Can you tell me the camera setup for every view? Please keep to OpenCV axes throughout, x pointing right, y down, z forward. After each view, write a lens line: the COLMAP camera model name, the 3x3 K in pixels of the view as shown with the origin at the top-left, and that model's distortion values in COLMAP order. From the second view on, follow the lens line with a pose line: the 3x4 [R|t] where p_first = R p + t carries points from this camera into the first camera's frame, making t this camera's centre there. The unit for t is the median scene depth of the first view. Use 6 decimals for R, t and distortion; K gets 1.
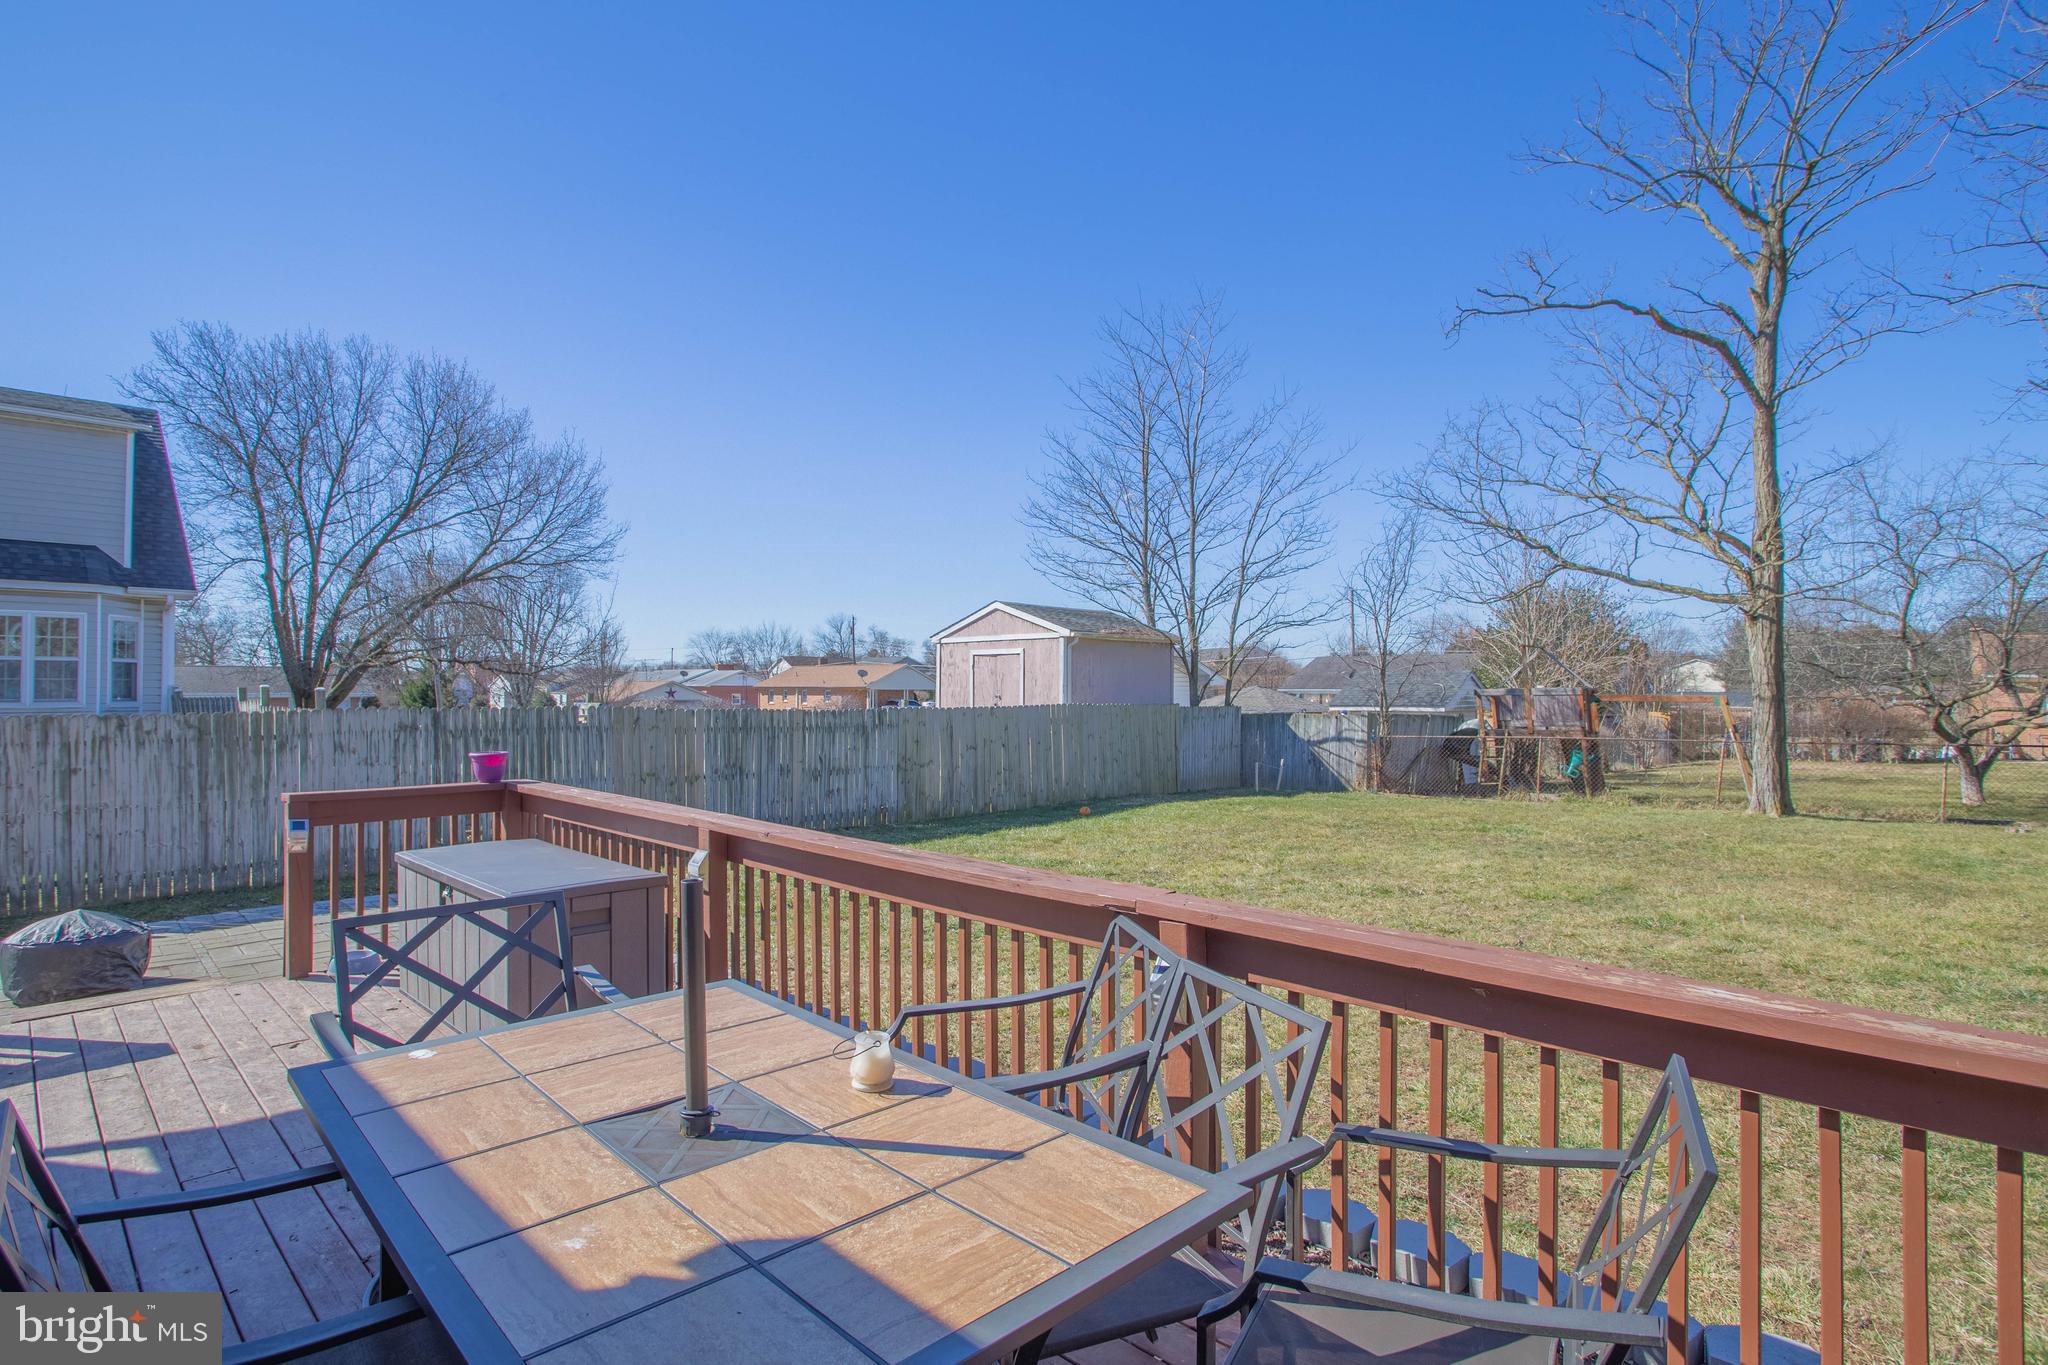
lens RADIAL K [[1035.0, 0, 1018.7], [0, 1035.0, 663.3], [0, 0, 1]] dist [-0.060269, 0.025340]
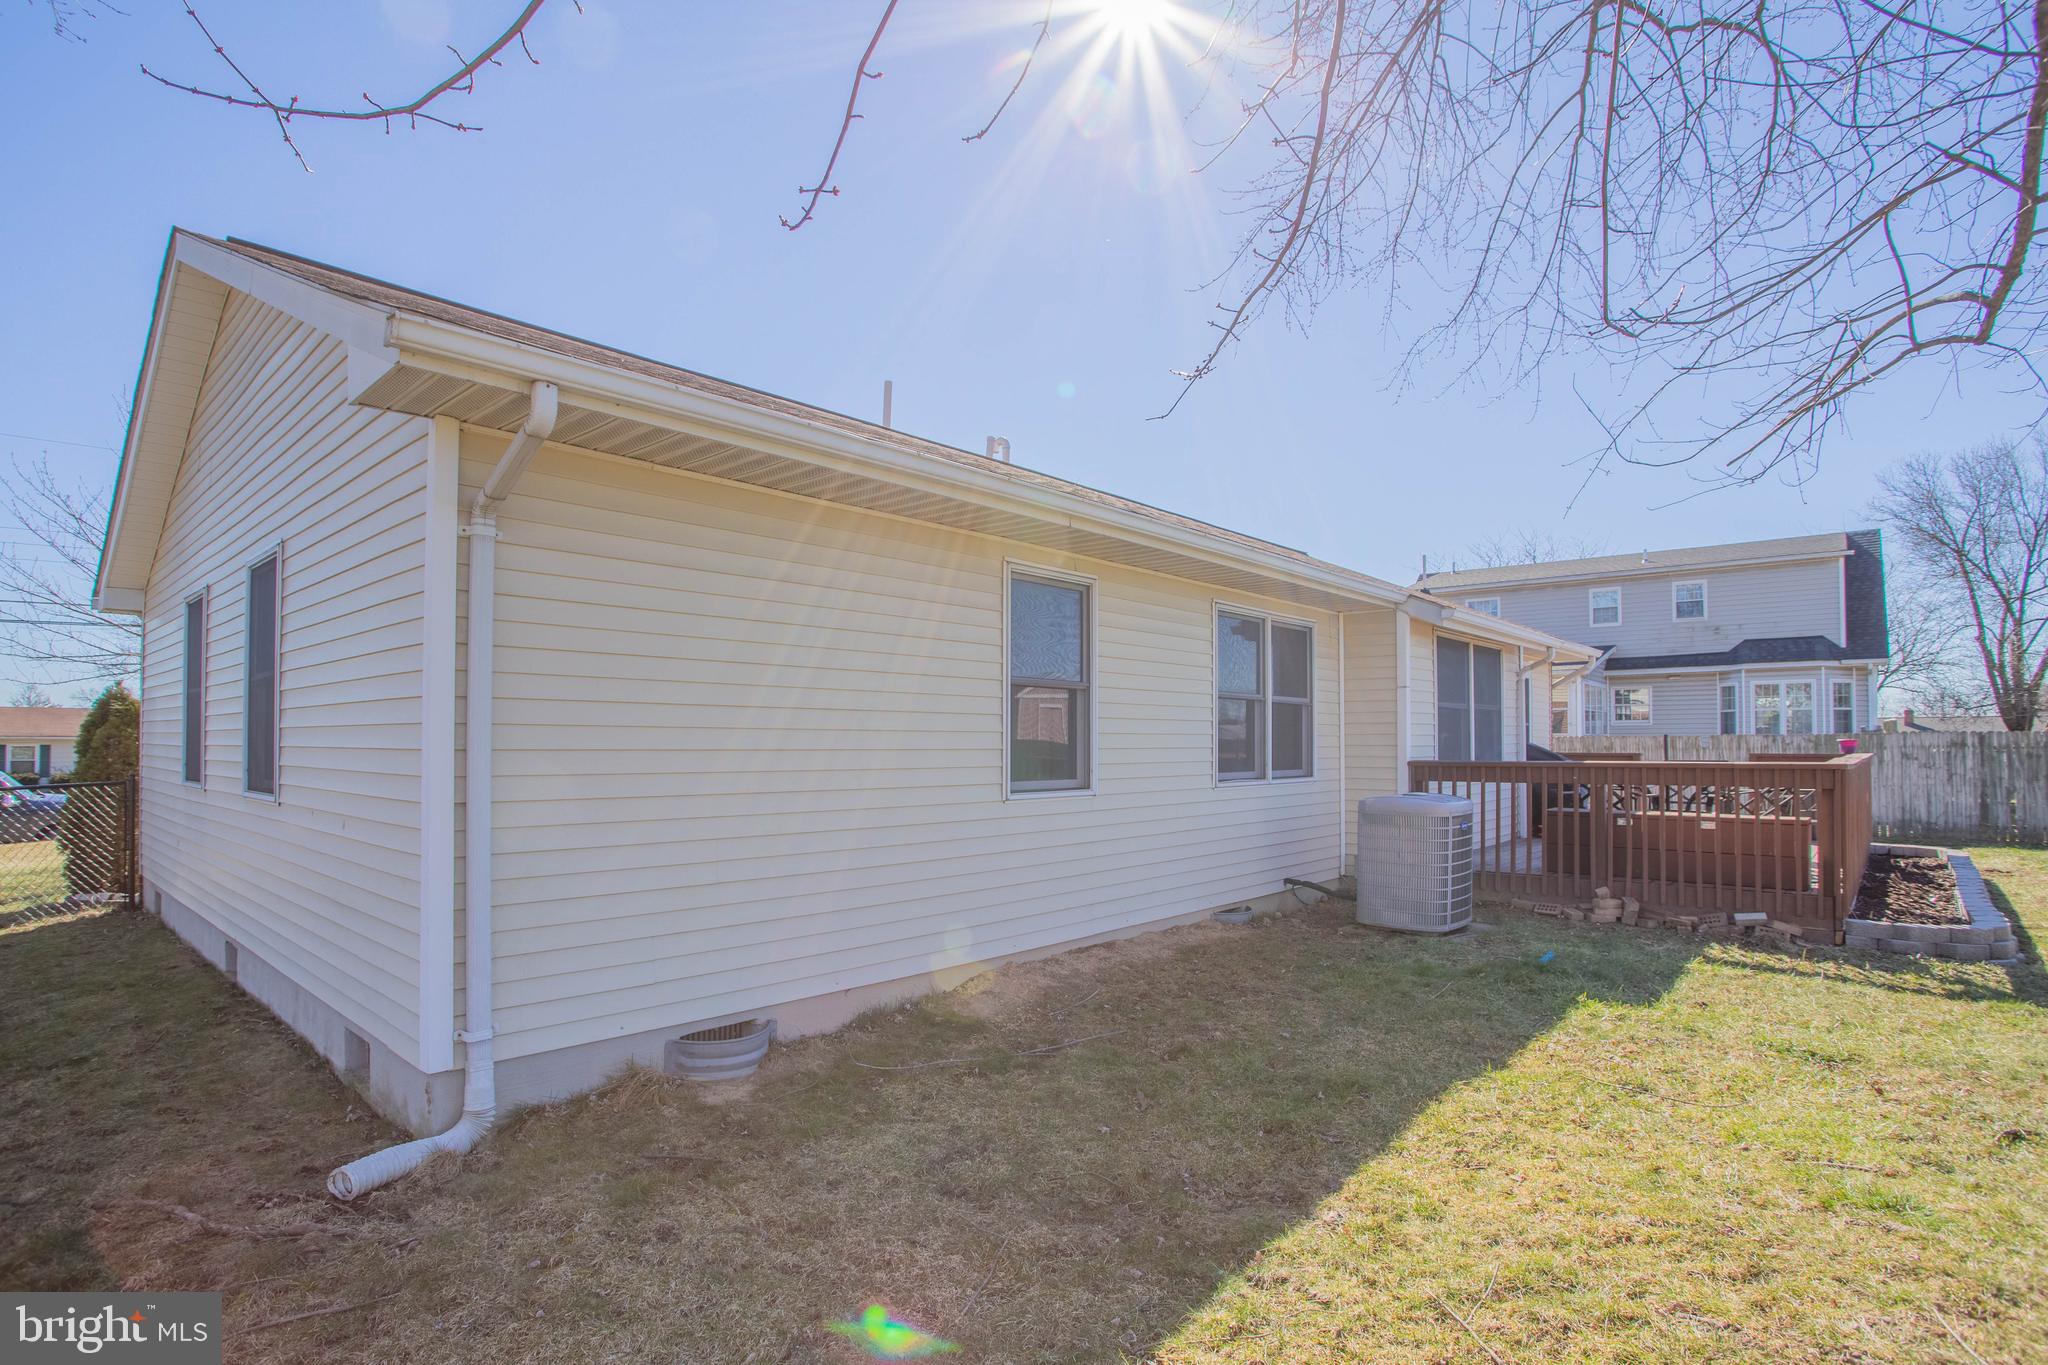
lens RADIAL K [[1035.0, 0, 1024.7], [0, 1035.0, 729.2], [0, 0, 1]] dist [-0.060269, 0.025340]
pose [[0.047042, -0.018727, -0.998717, 0.787587], [0.025223, 0.999528, -0.017554, 0.032277], [0.998574, -0.024365, 0.047492, -0.426537]]
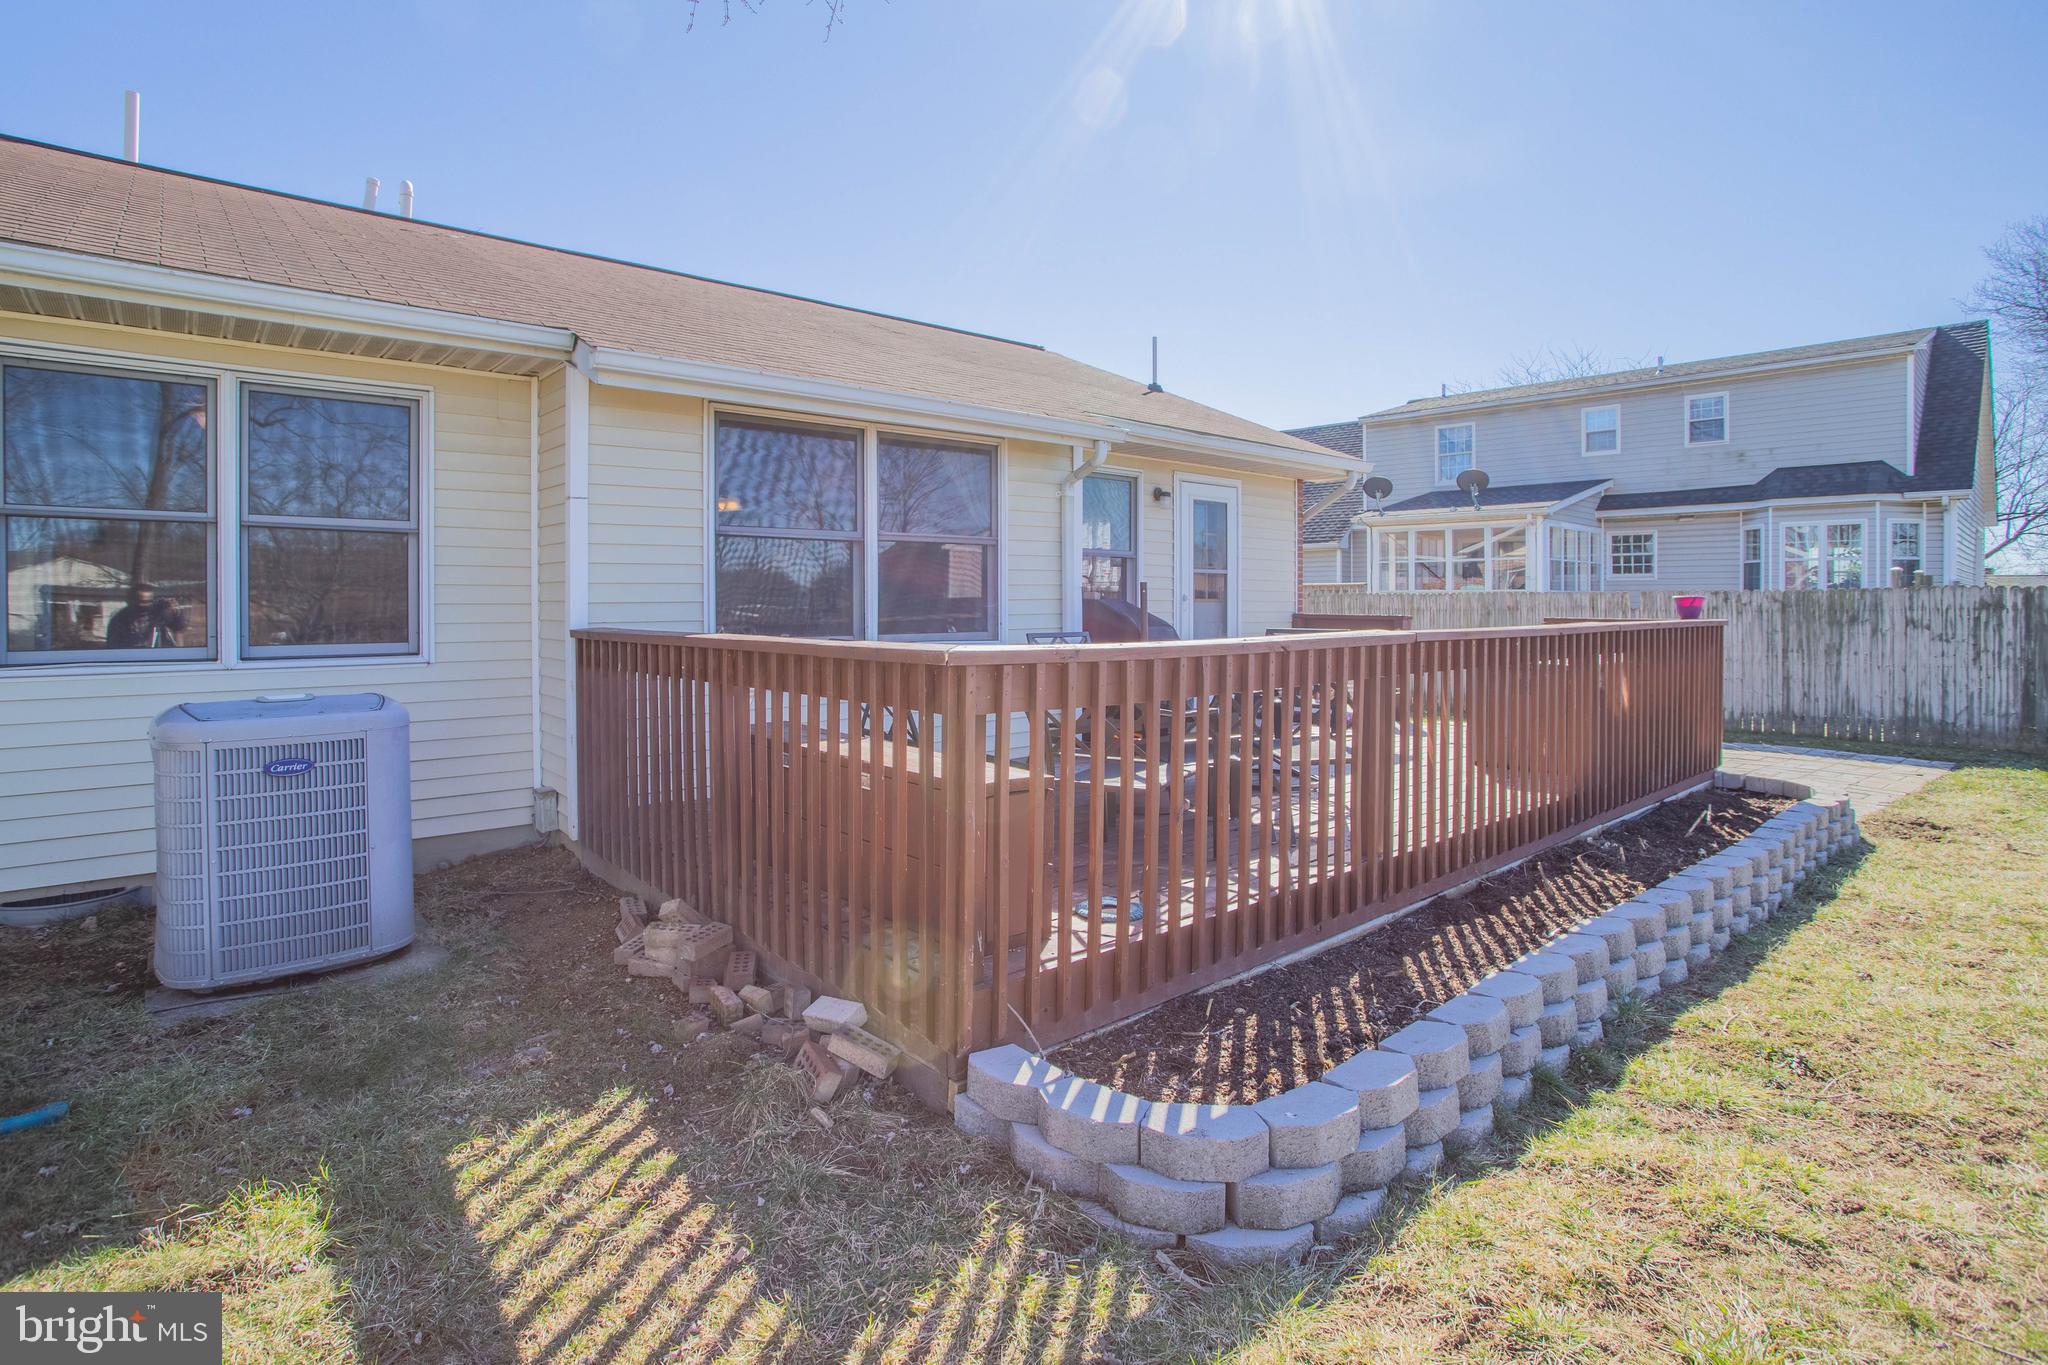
lens RADIAL K [[1035.0, 0, 1029.1], [0, 1035.0, 609.4], [0, 0, 1]] dist [-0.060269, 0.025340]
pose [[-0.080377, 0.002368, -0.996762, 0.432587], [0.021084, 0.999777, 0.000675, 0.046115], [0.996541, -0.020962, -0.080409, 0.149738]]
